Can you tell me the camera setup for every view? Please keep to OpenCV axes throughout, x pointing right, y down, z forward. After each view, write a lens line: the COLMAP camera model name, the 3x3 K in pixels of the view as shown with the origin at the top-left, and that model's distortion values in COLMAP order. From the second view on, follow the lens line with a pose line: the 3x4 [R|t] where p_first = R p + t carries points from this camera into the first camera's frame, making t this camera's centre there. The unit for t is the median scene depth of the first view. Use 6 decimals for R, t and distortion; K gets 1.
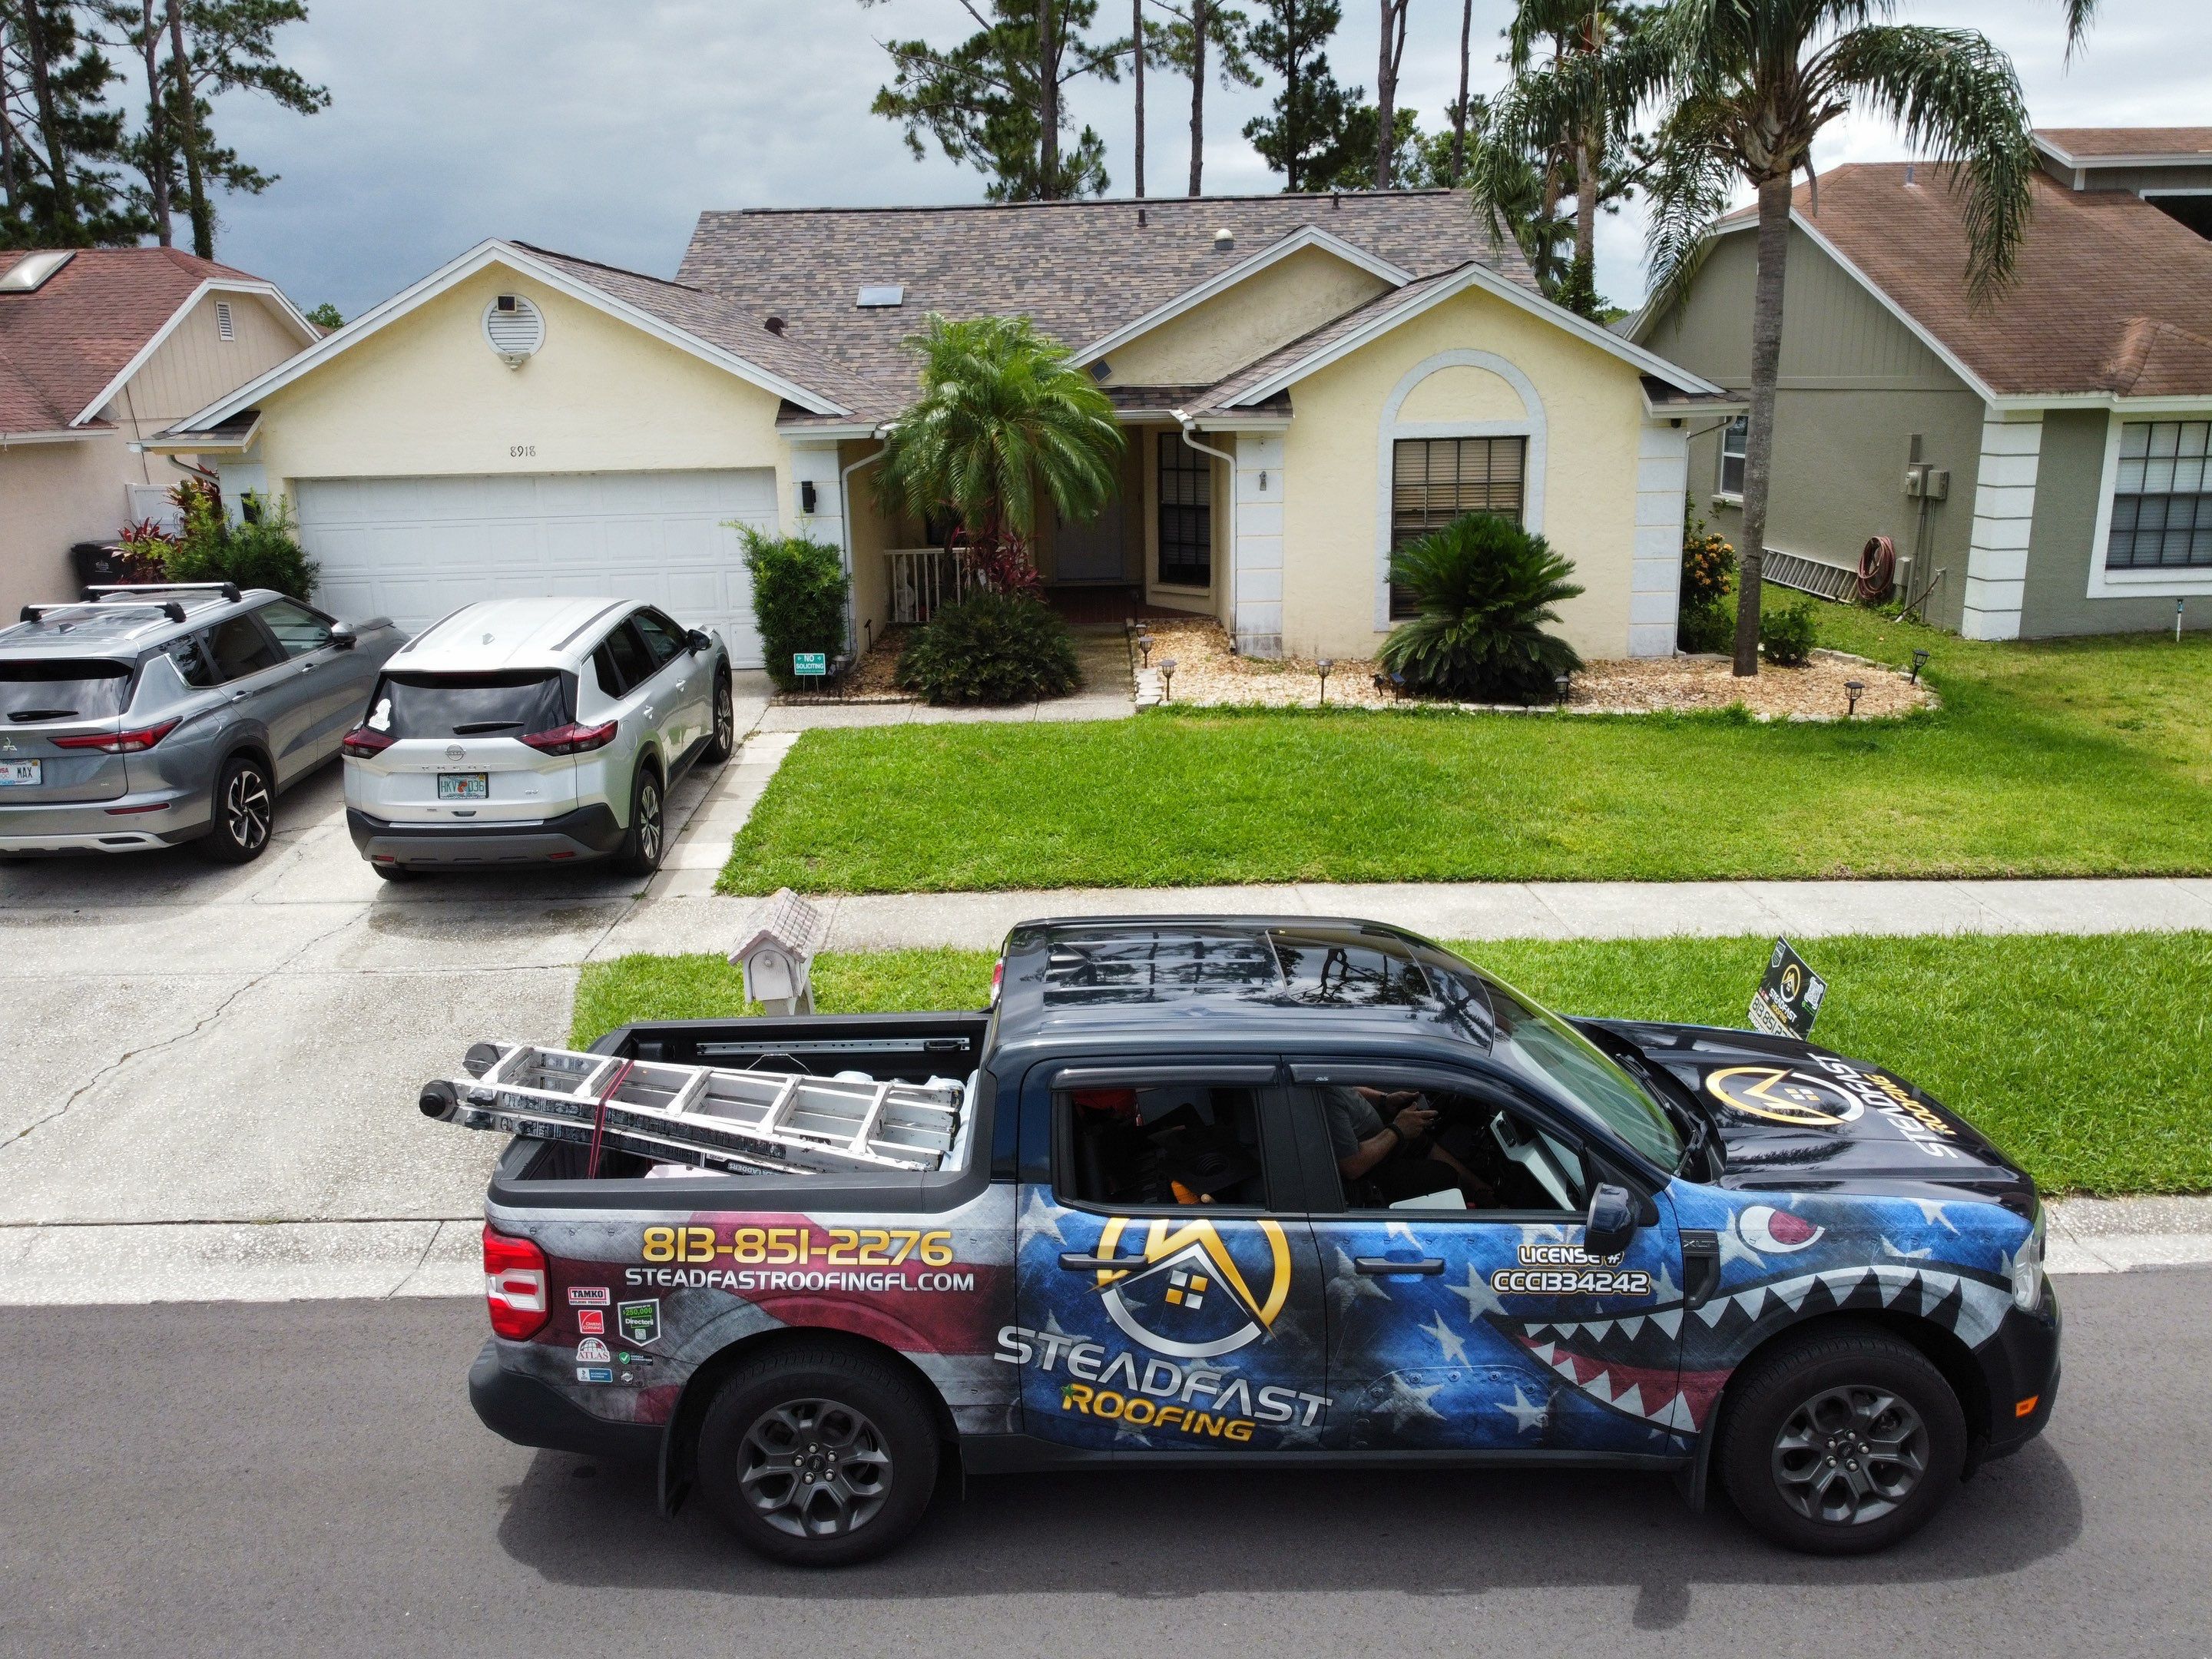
lens RADIAL K [[1668.5, 0, 1076.1], [0, 1668.5, 812.4], [0, 0, 1]] dist [-0.000301, -0.005992]
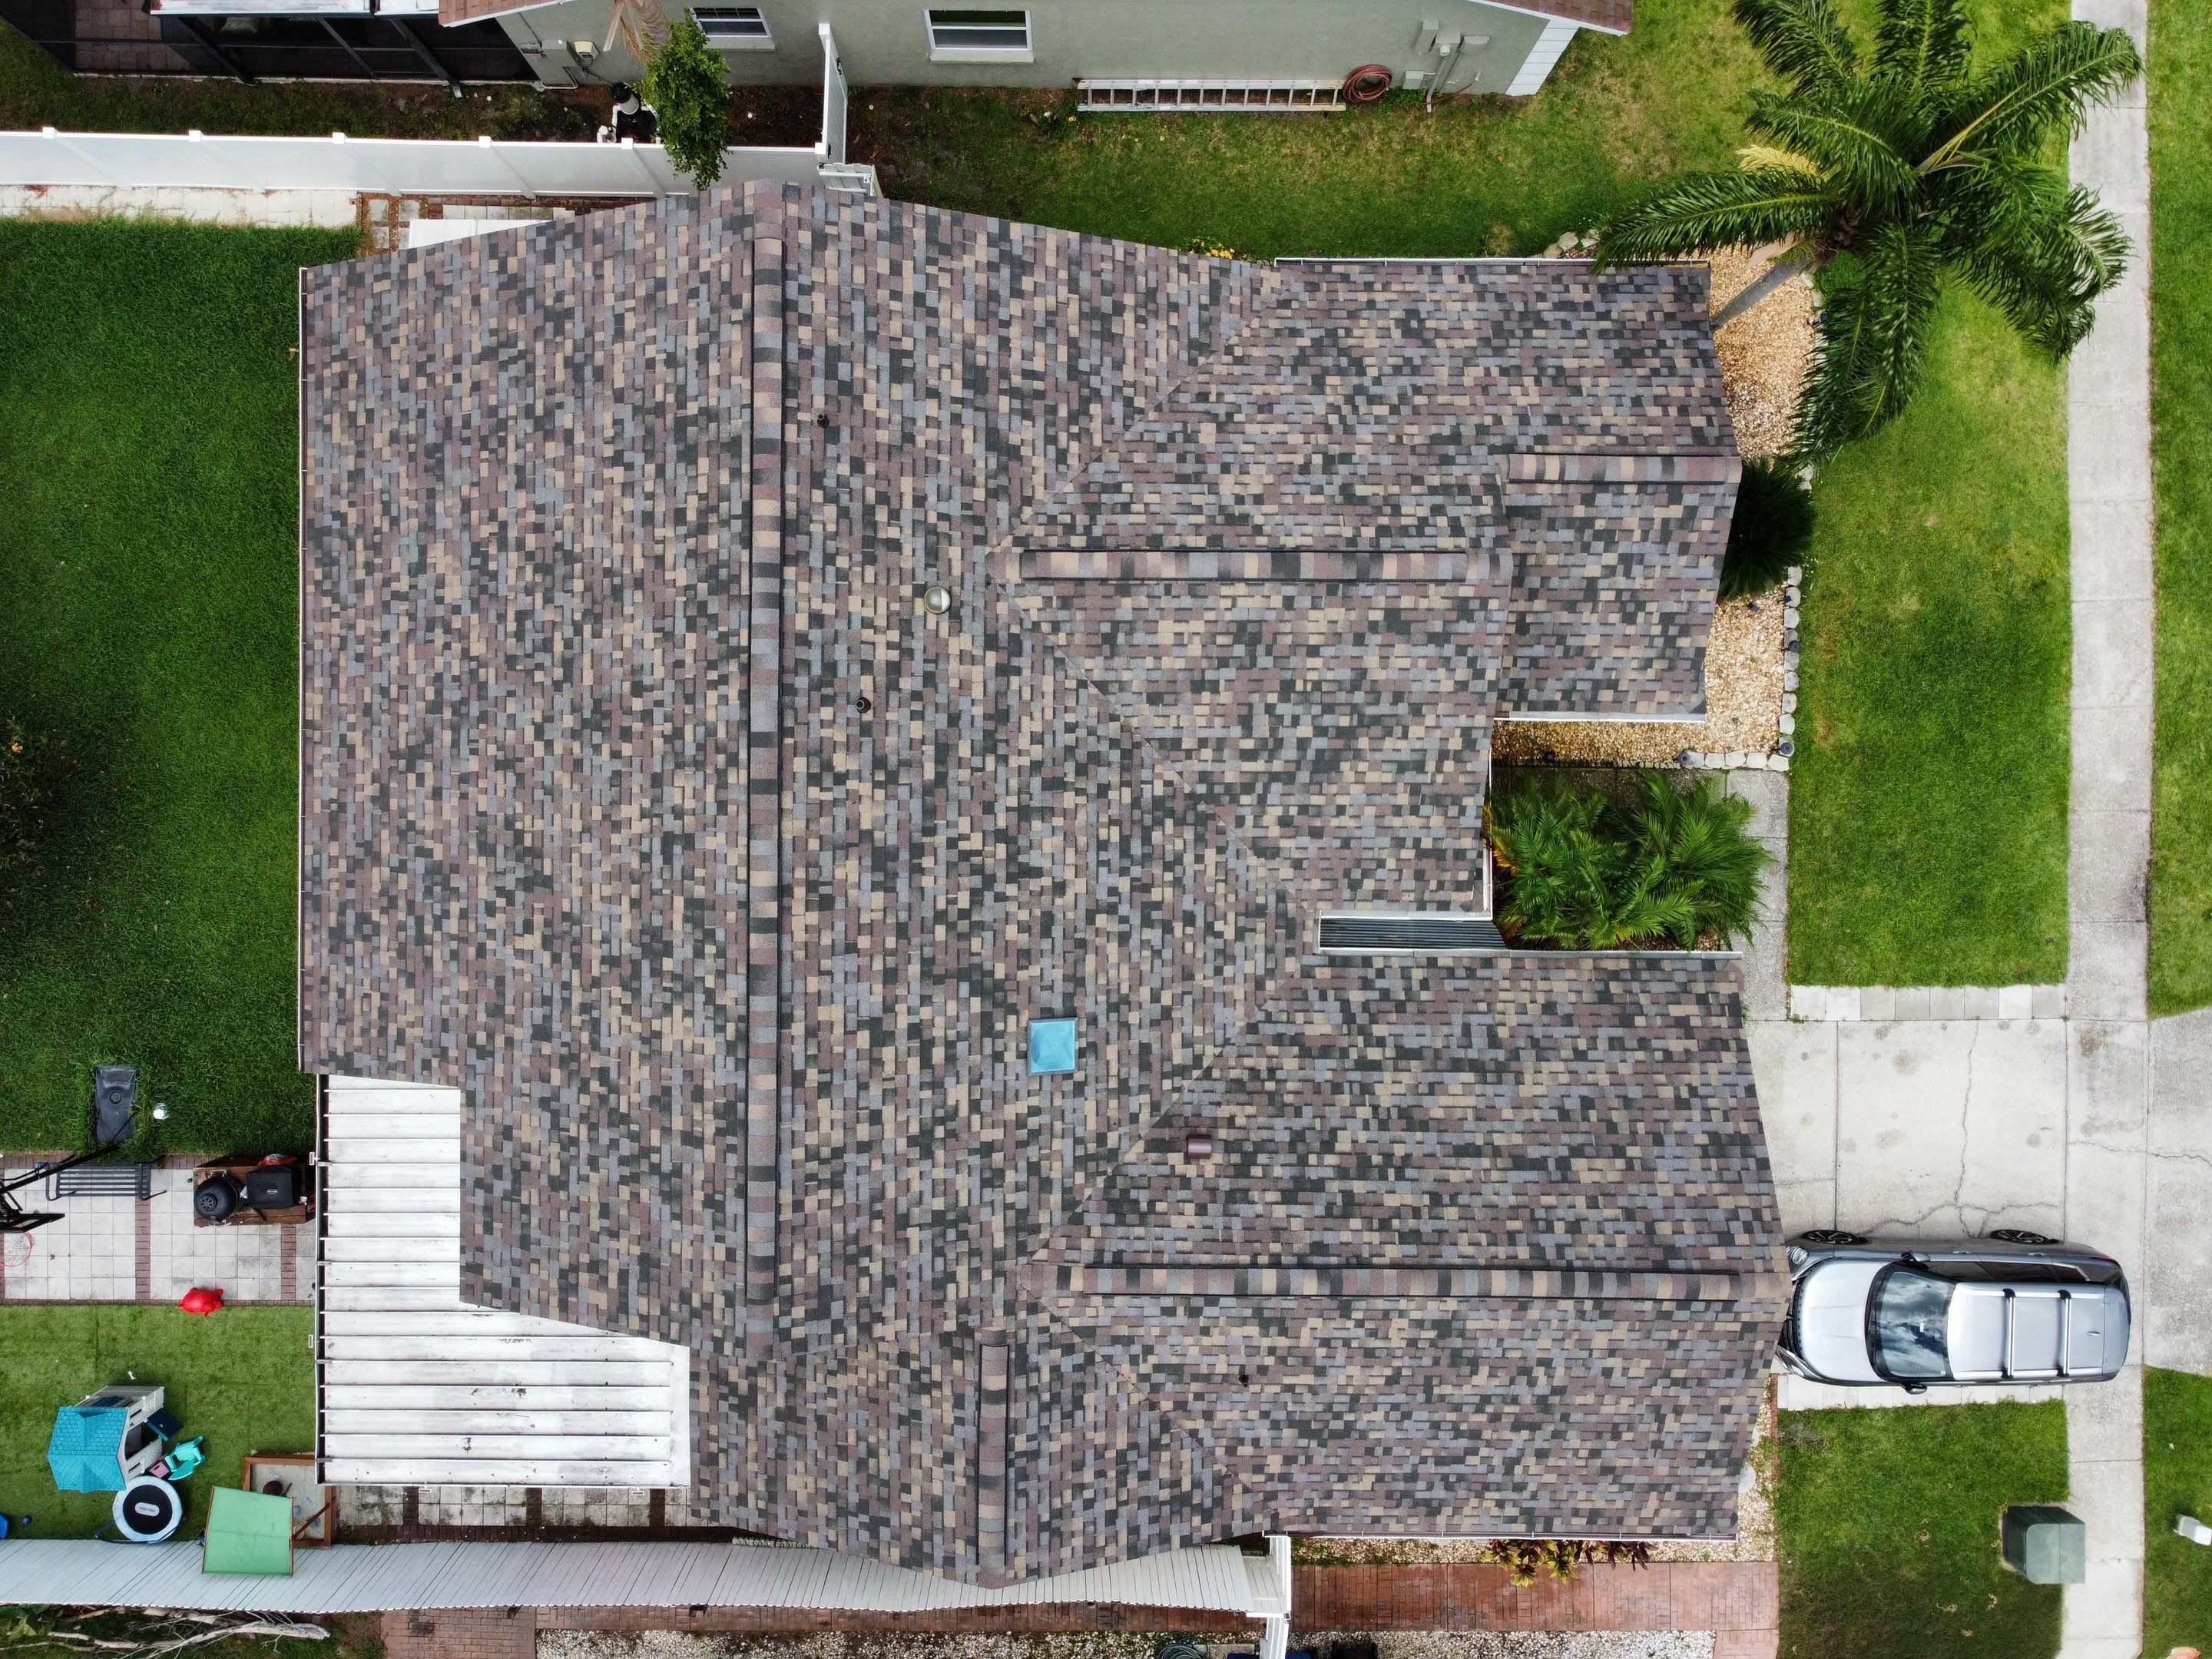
lens RADIAL K [[1668.5, 0, 1071.2], [0, 1668.5, 803.8], [0, 0, 1]] dist [-0.000301, -0.005992]
pose [[0.001977, -0.999744, 0.022551, -0.028047], [0.252209, 0.022320, 0.967415, -1.606138], [-0.967671, 0.003775, 0.252189, 1.169853]]
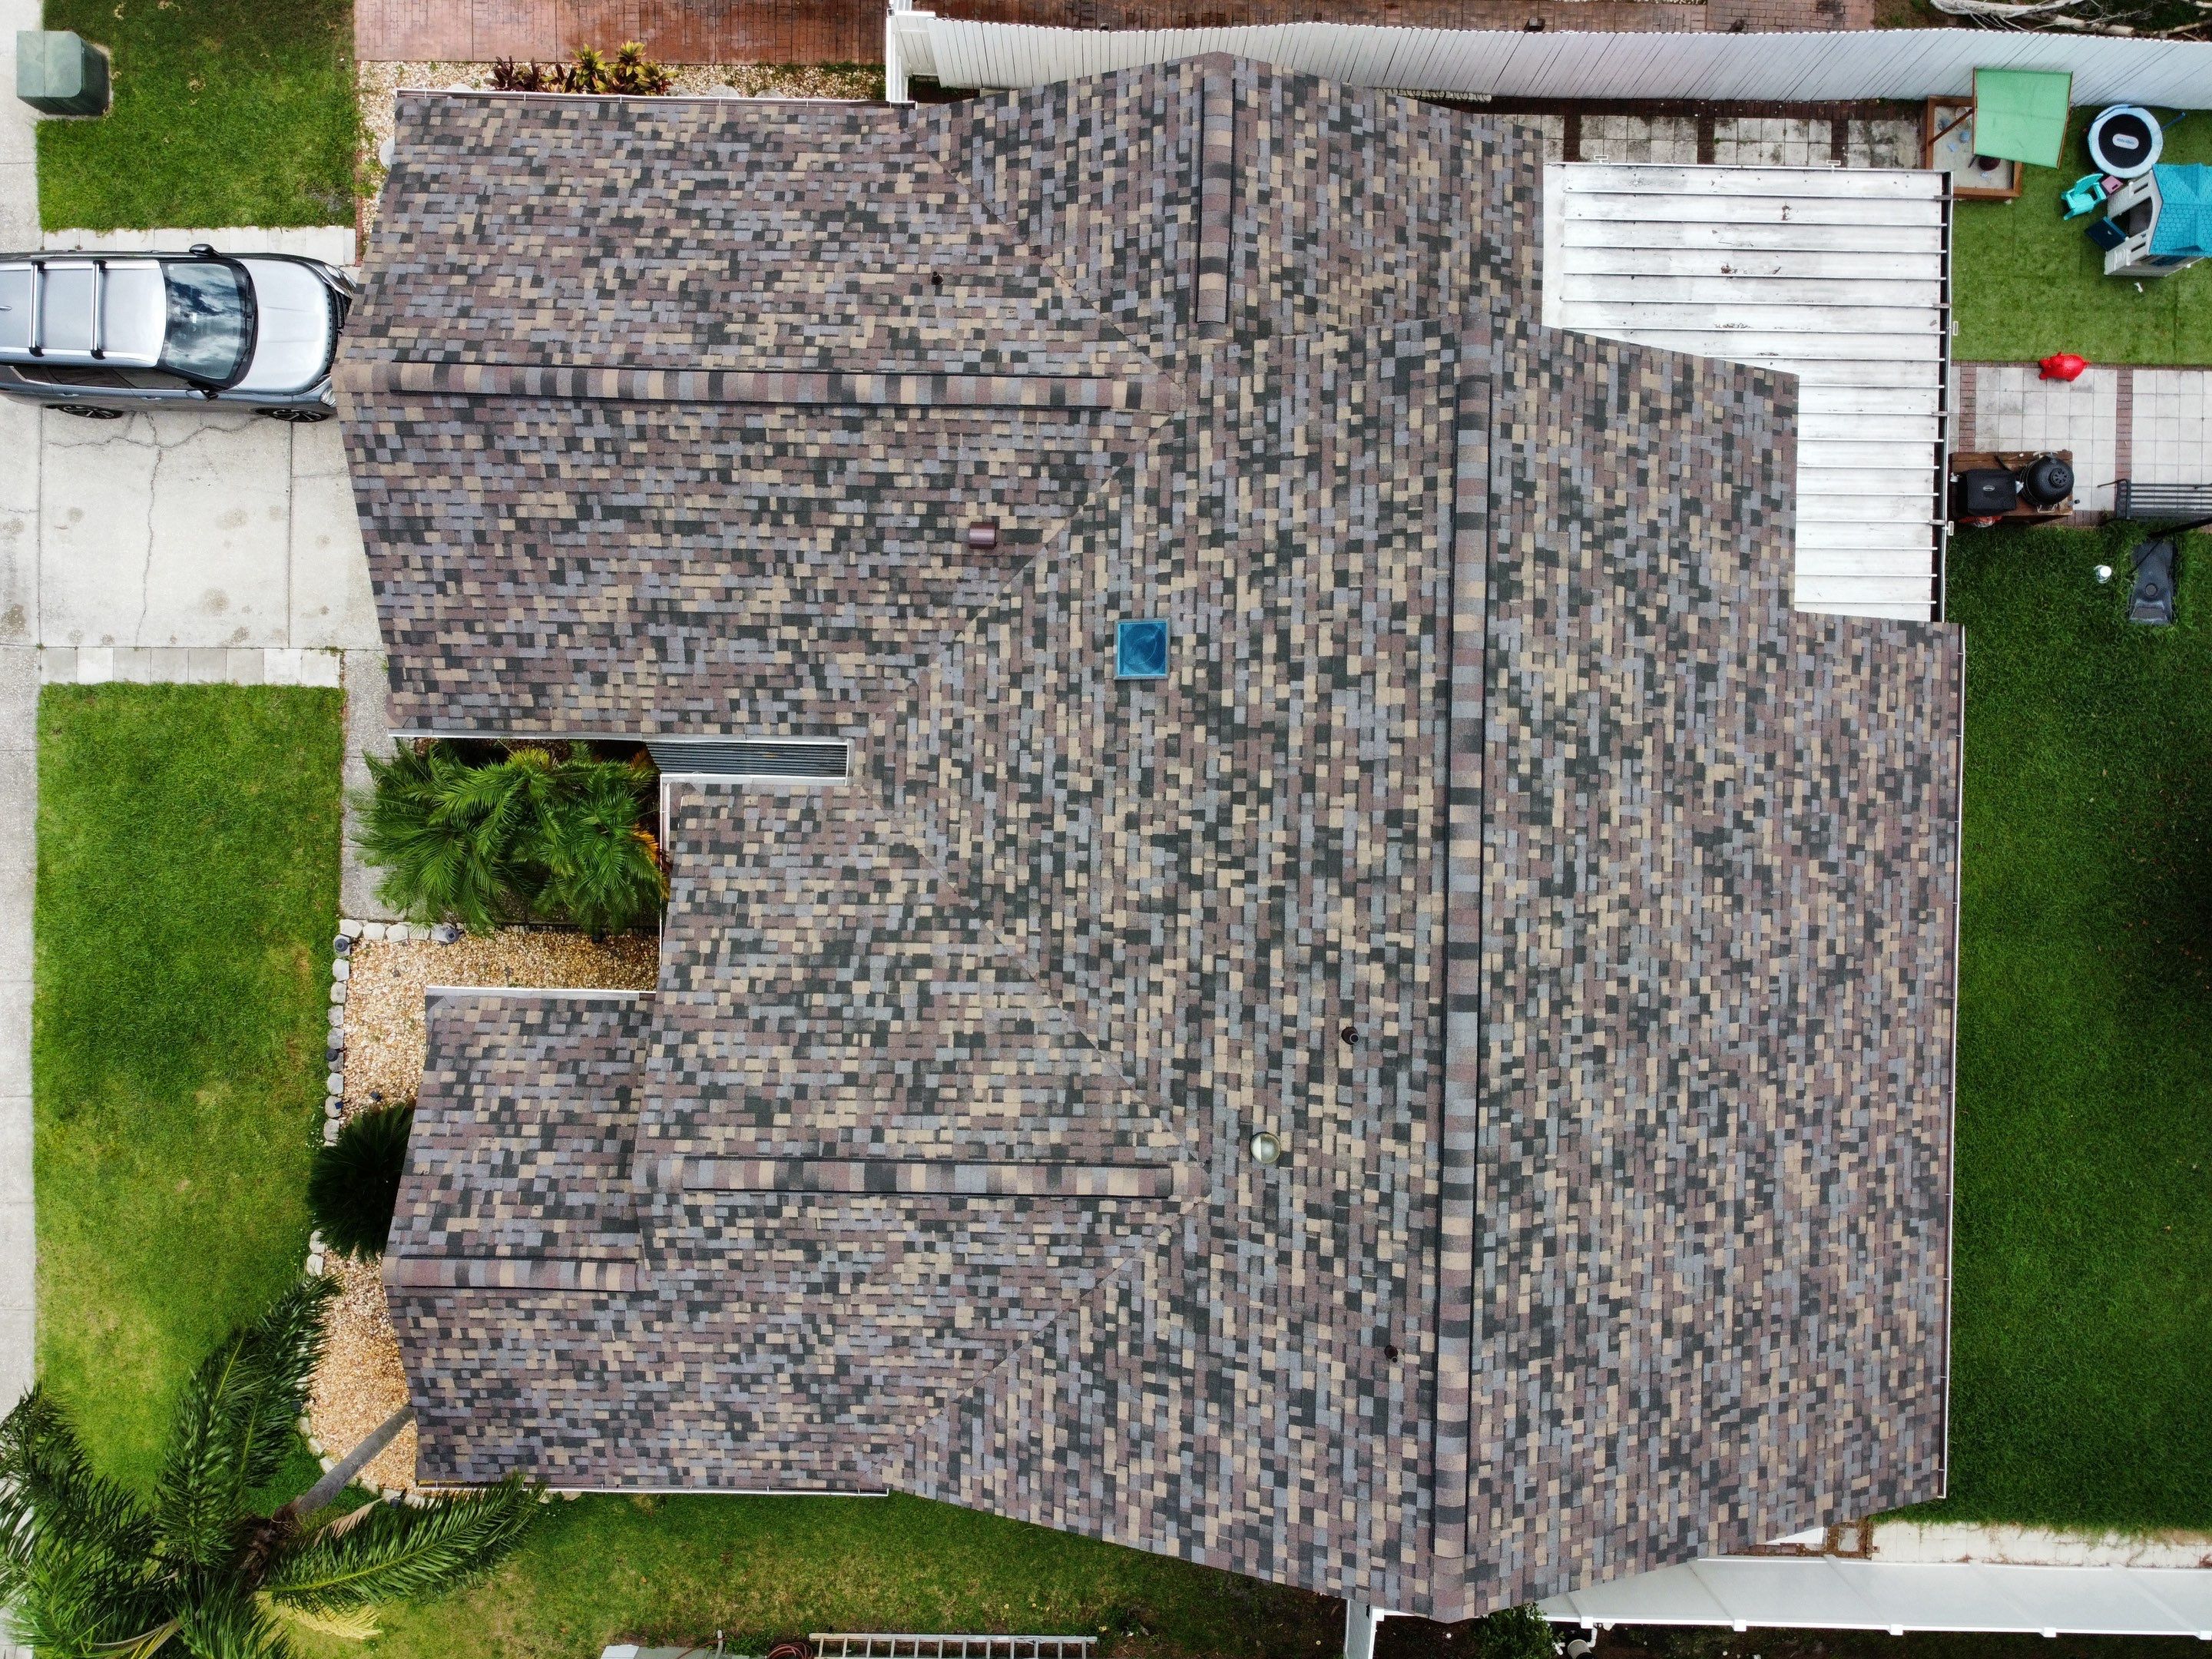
lens RADIAL K [[1668.5, 0, 1077.0], [0, 1668.5, 807.6], [0, 0, 1]] dist [-0.000301, -0.005992]
pose [[-0.014262, 0.999440, 0.030273, -0.103865], [-0.247198, -0.032860, 0.968408, -1.495210], [0.968860, 0.006328, 0.247528, 1.174758]]
